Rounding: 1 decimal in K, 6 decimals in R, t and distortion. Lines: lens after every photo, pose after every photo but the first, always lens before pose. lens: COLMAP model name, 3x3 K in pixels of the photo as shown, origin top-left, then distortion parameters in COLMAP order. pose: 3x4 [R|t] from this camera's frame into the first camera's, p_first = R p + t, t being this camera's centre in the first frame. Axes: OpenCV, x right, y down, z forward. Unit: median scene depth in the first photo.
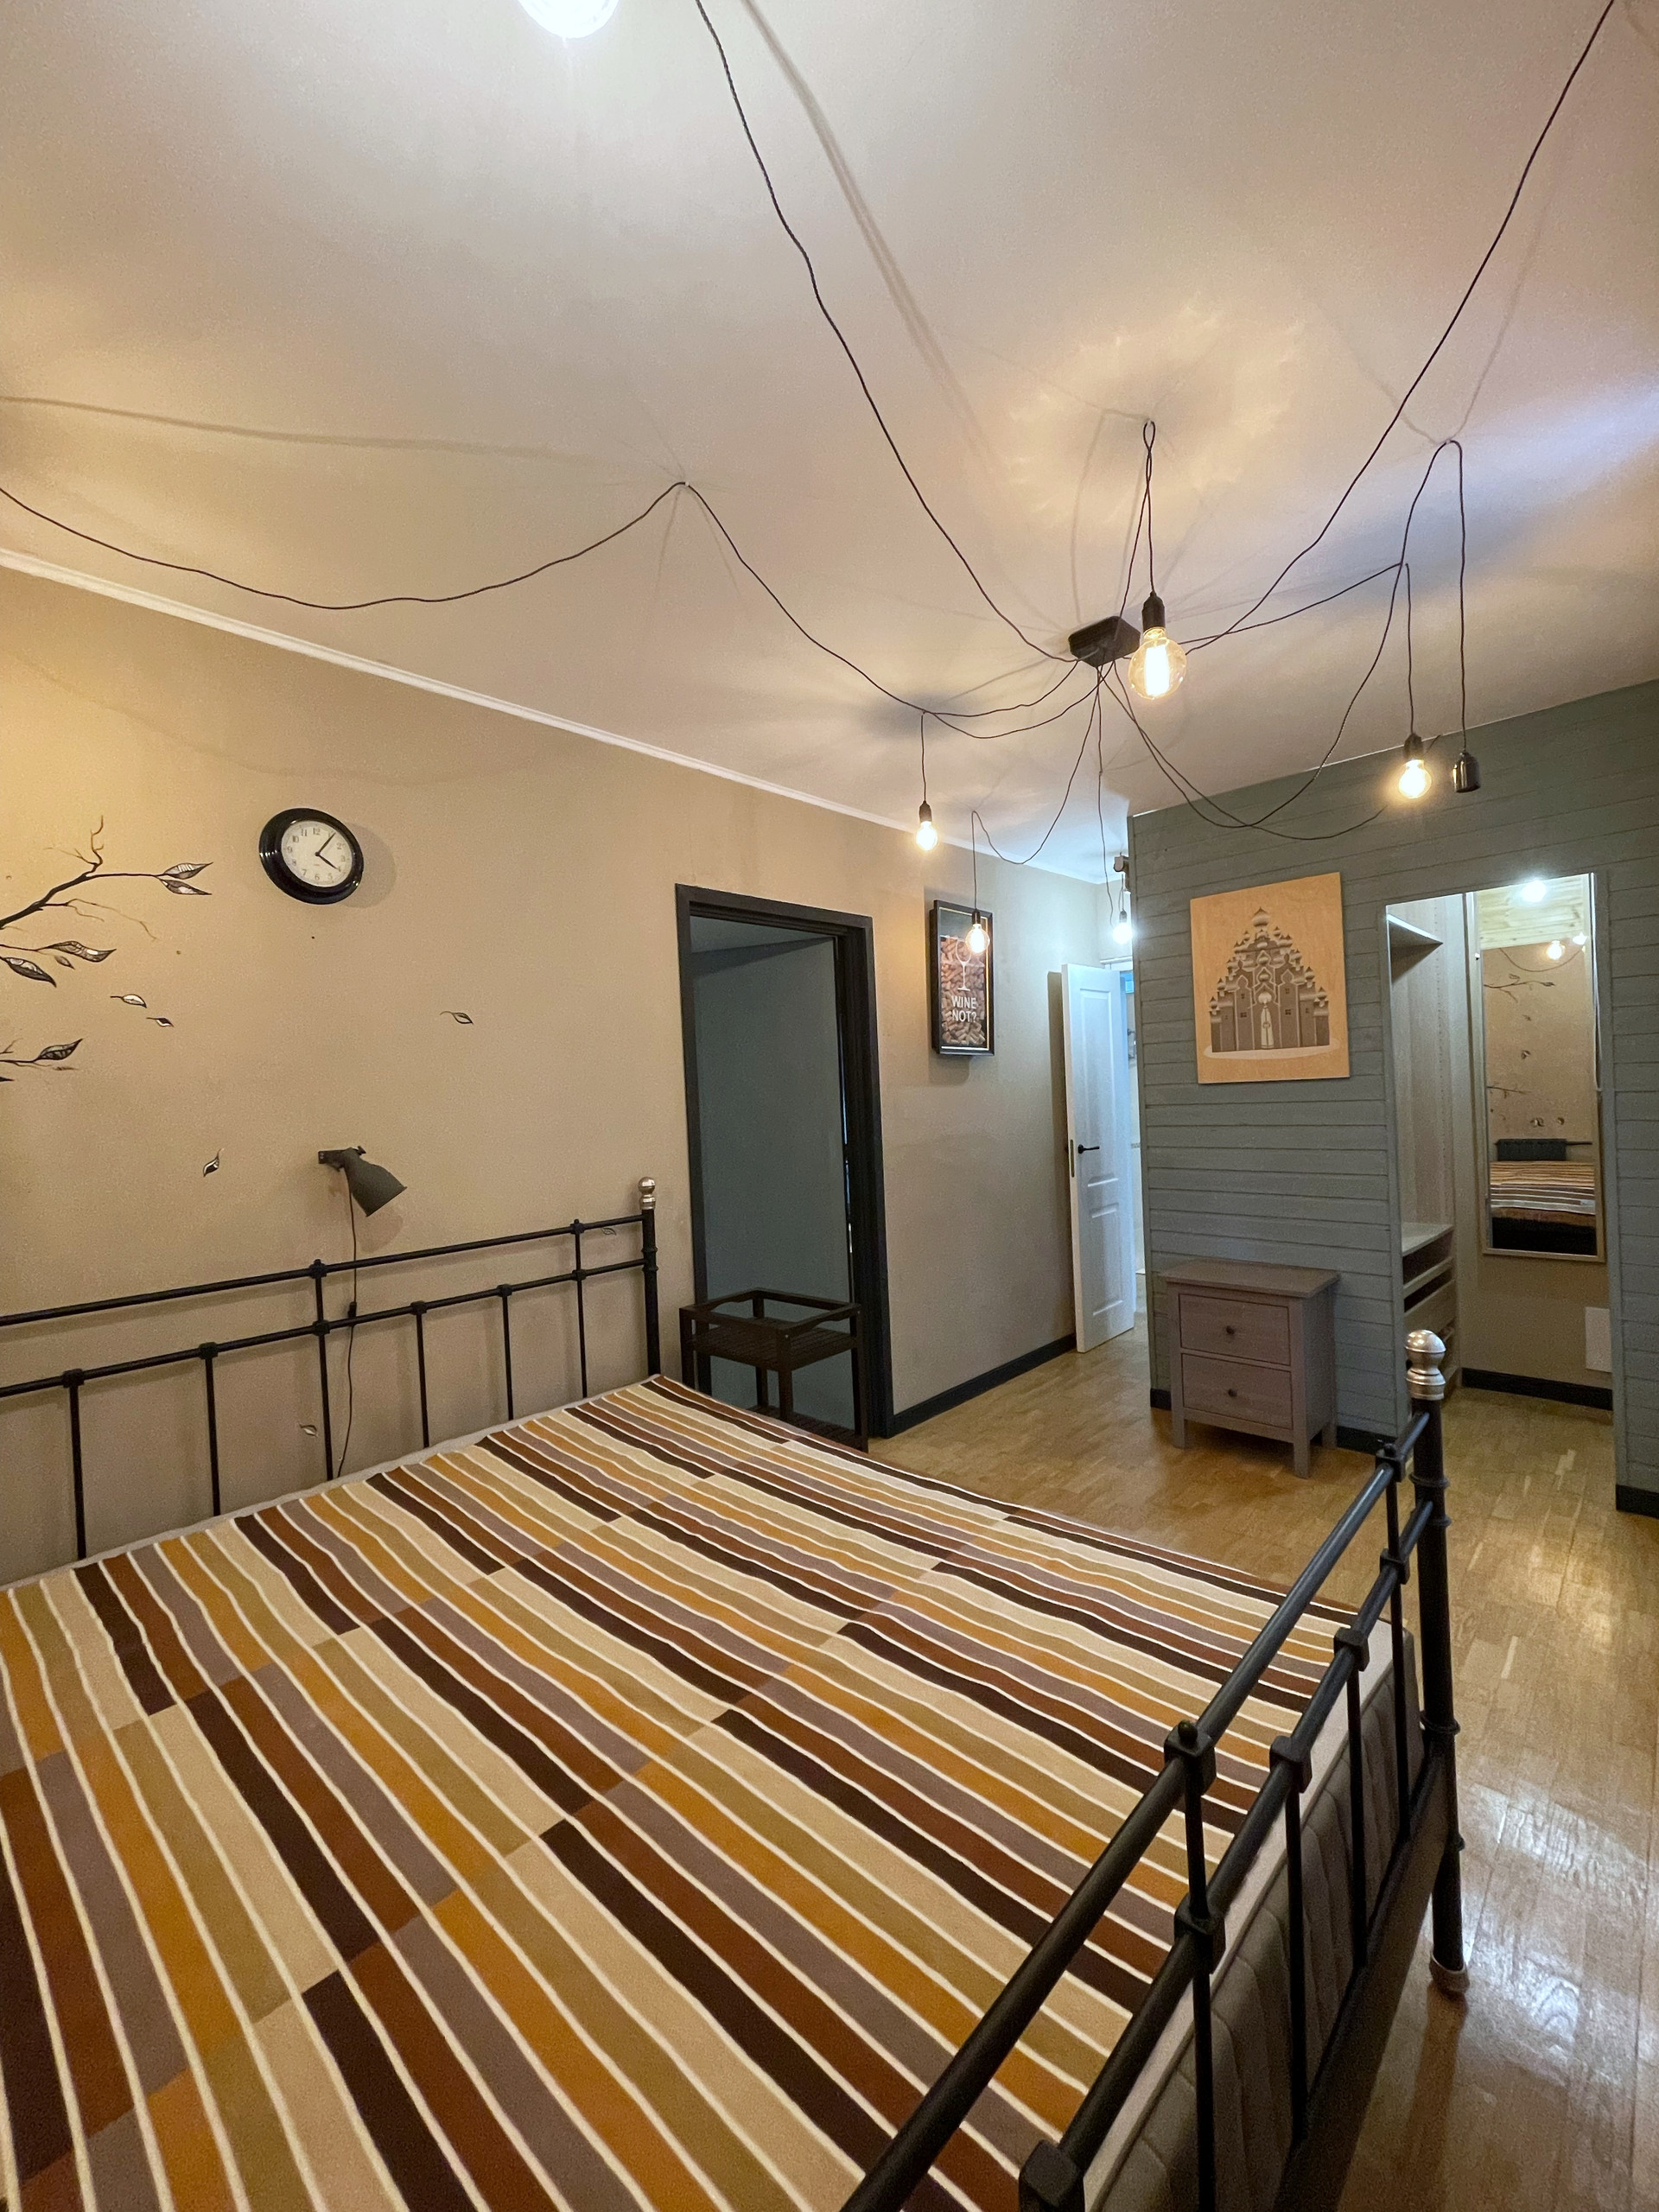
lens RADIAL K [[893.7, 0, 831.5], [0, 893.7, 1102.8], [0, 0, 1]] dist [-0.002456, -0.000524]
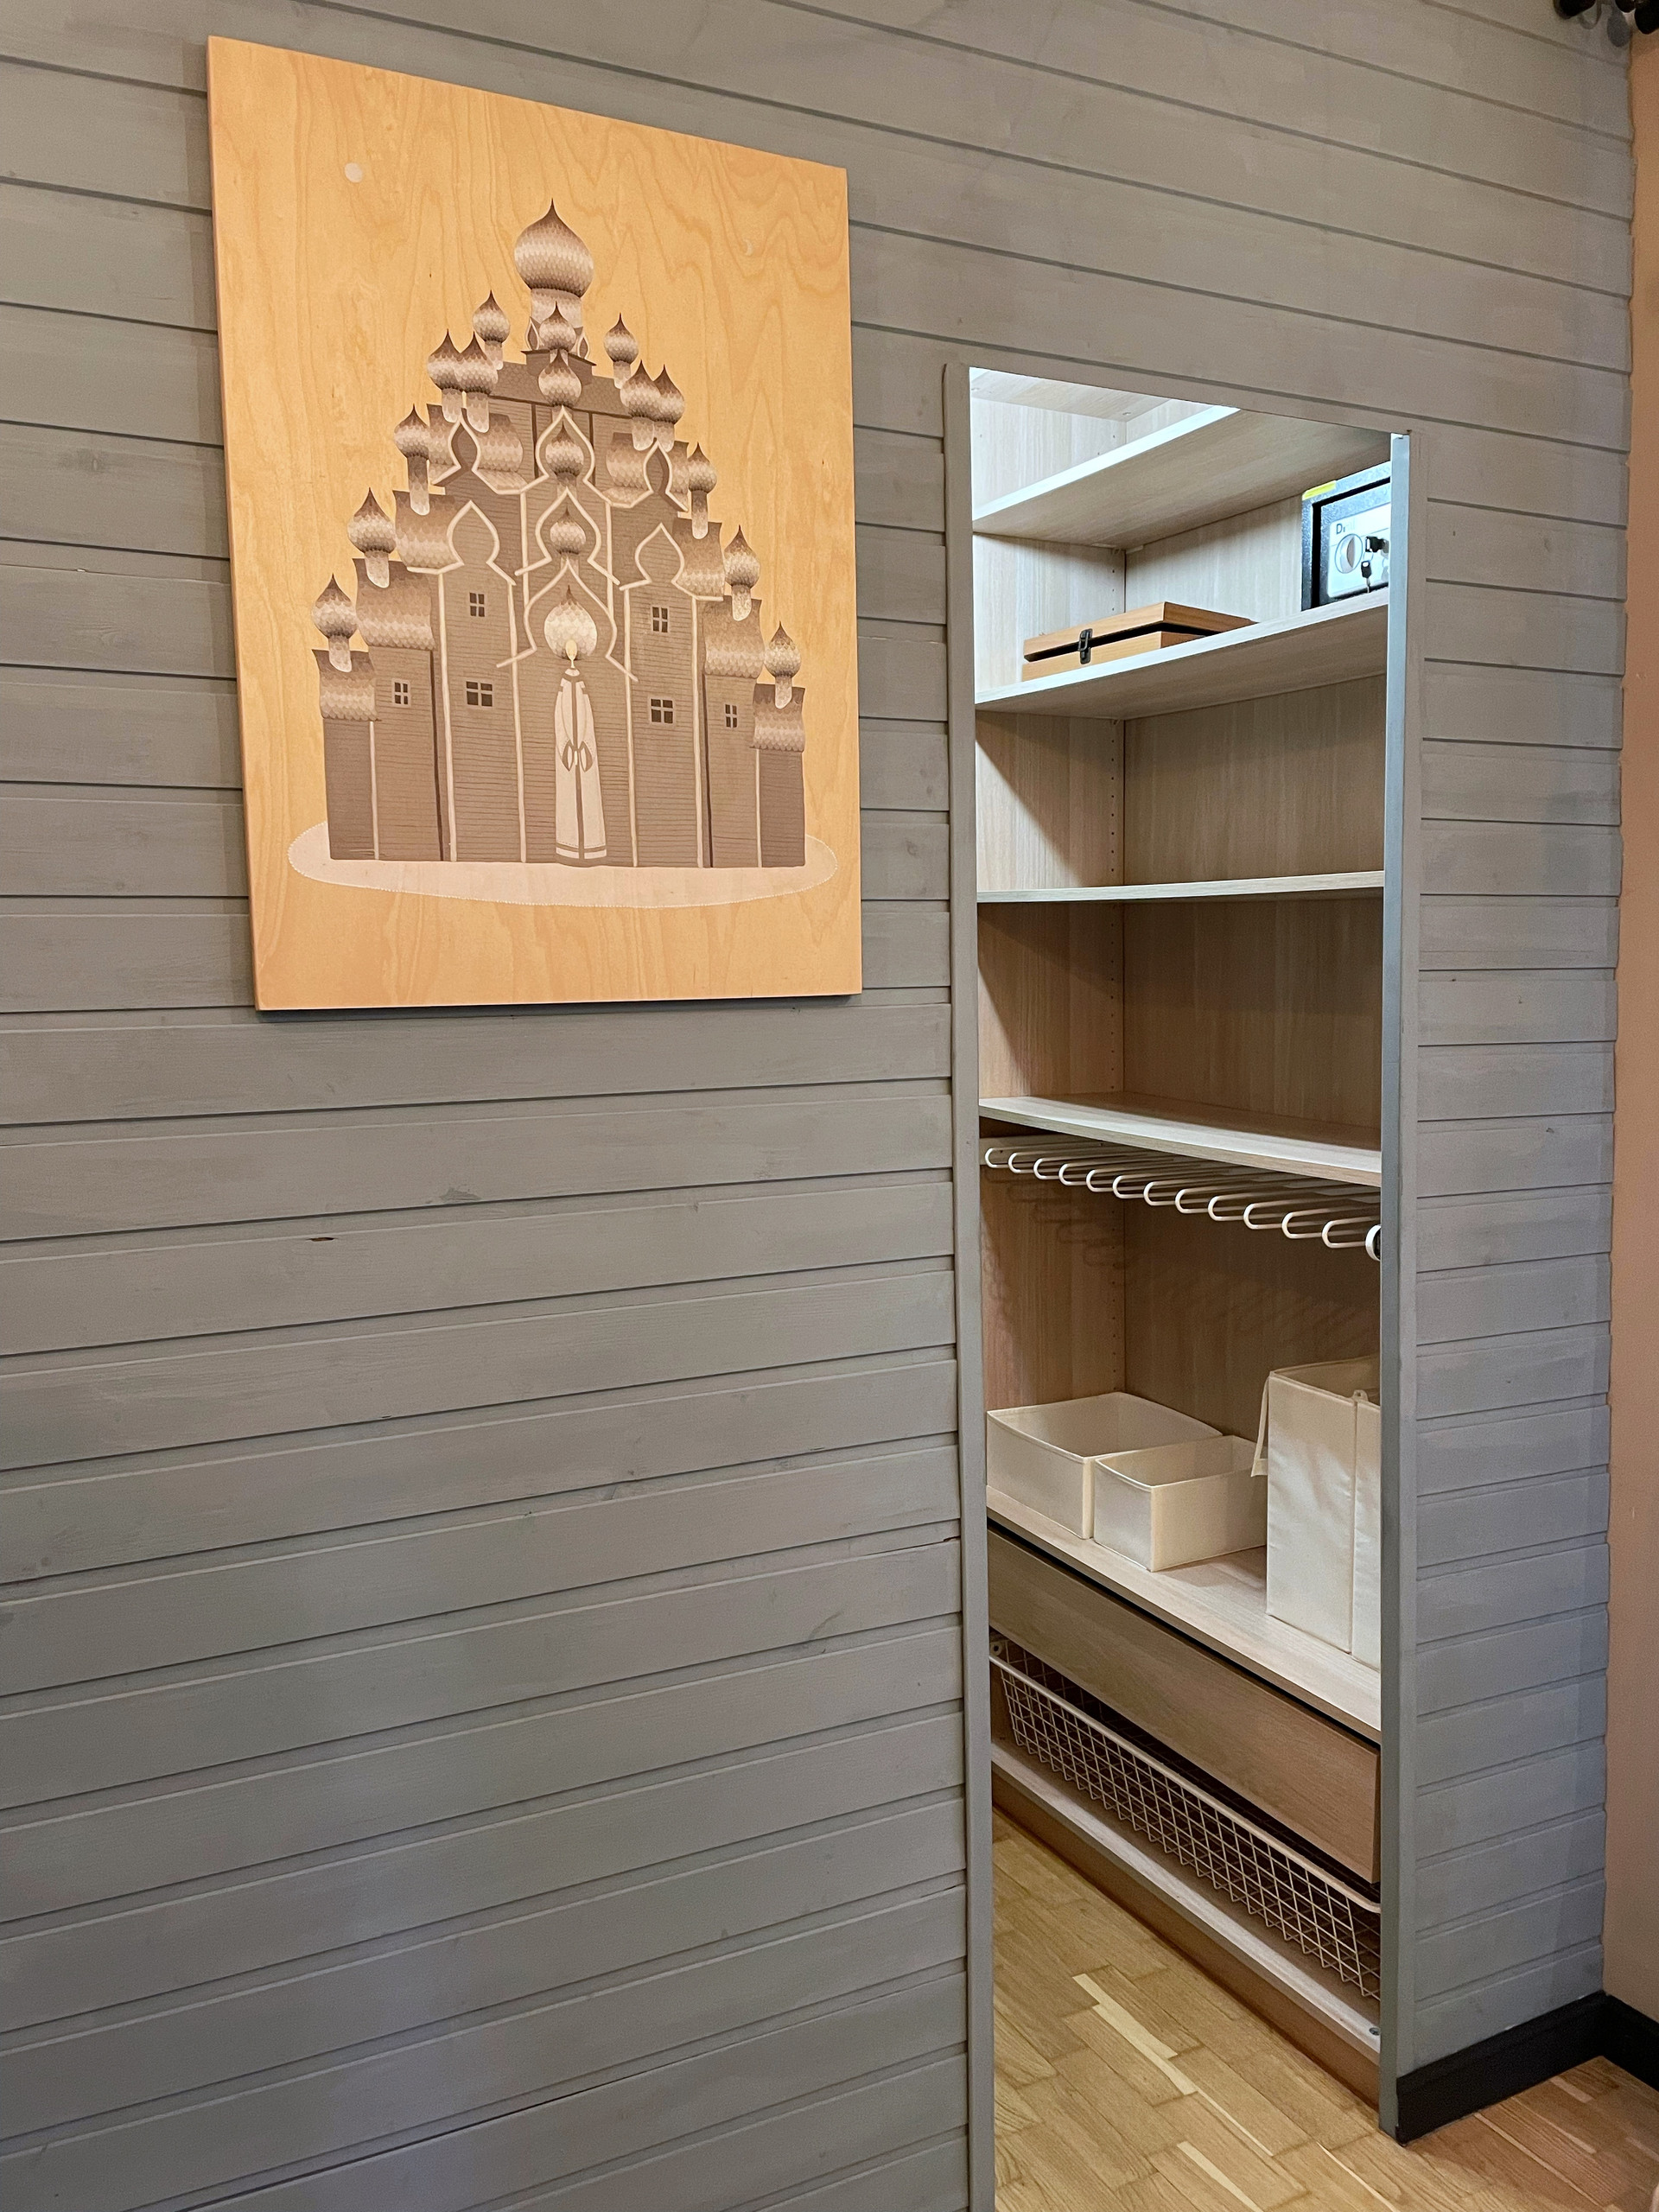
lens RADIAL K [[1671.8, 0, 844.0], [0, 1671.8, 1093.4], [0, 0, 1]] dist [0.087458, -0.111961]
pose [[0.347003, -0.030730, 0.937360, 0.108842], [0.007535, 0.999522, 0.029979, -0.013696], [-0.937834, -0.003339, 0.347069, 0.785922]]
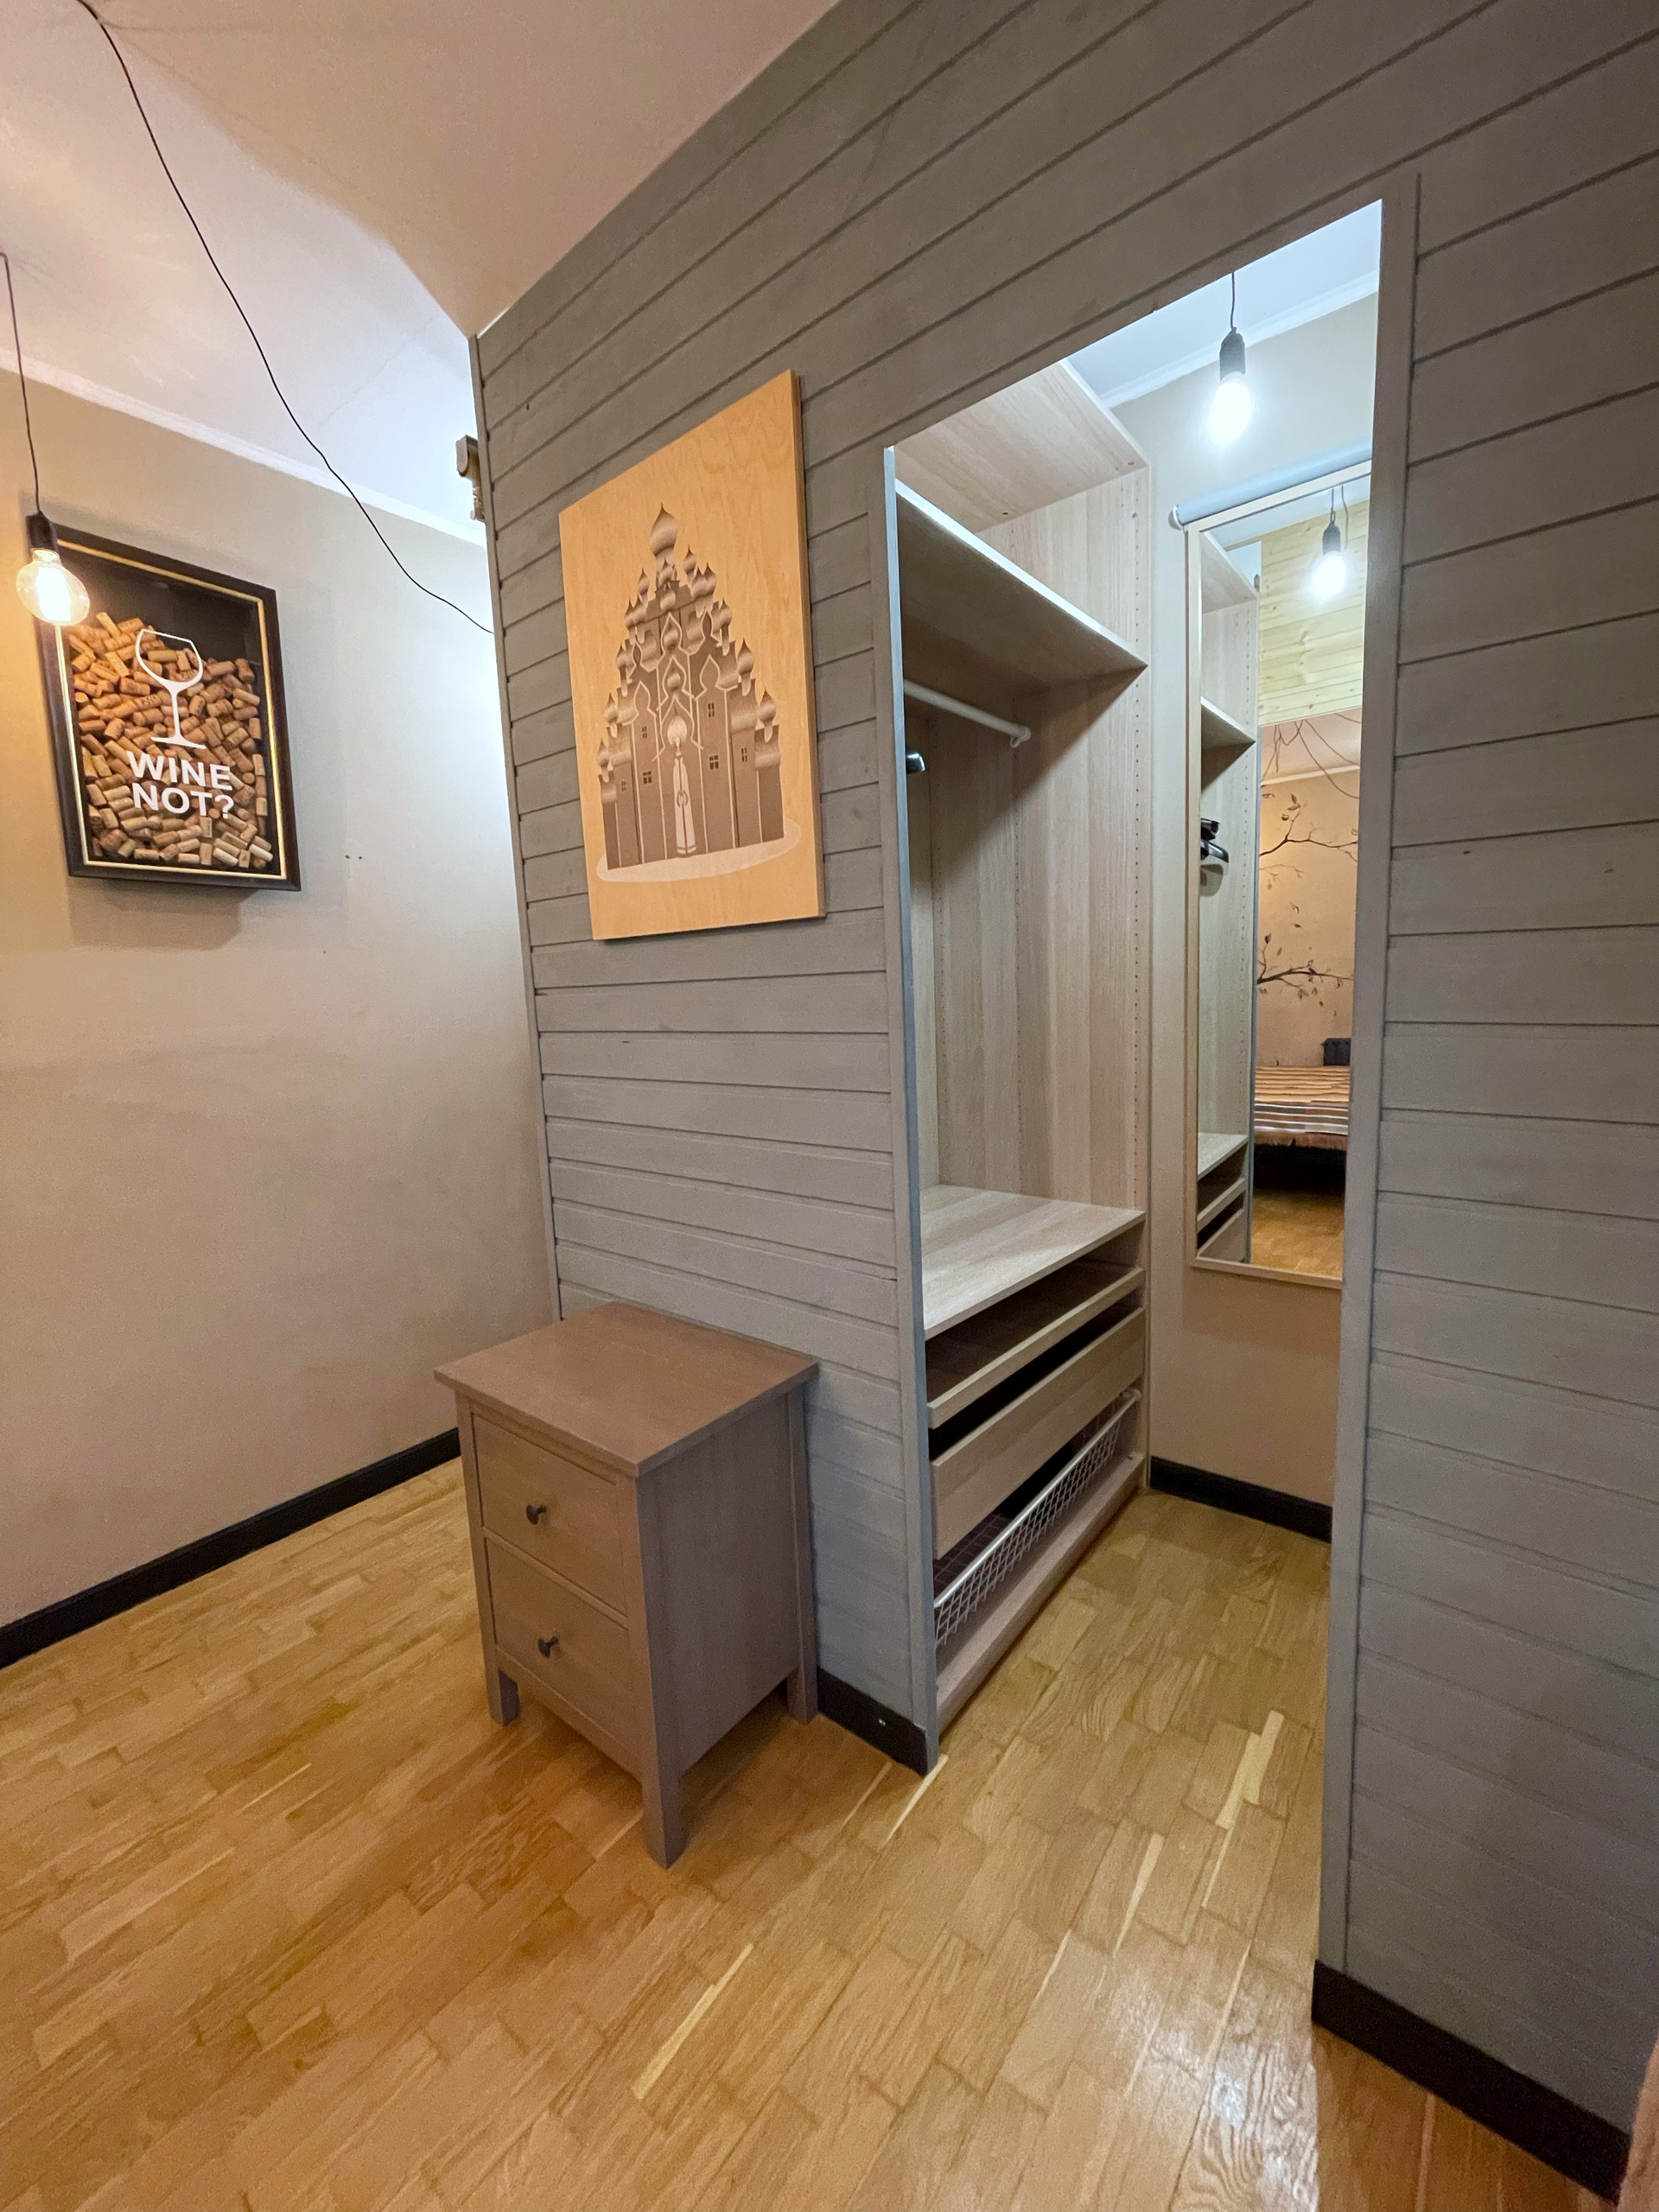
lens RADIAL K [[893.7, 0, 831.5], [0, 893.7, 1102.8], [0, 0, 1]] dist [-0.002456, -0.000524]
pose [[0.995950, -0.010834, 0.089256, 0.516859], [0.000107, 0.992856, 0.119319, 0.007327], [-0.089911, -0.118826, 0.988836, 0.548841]]
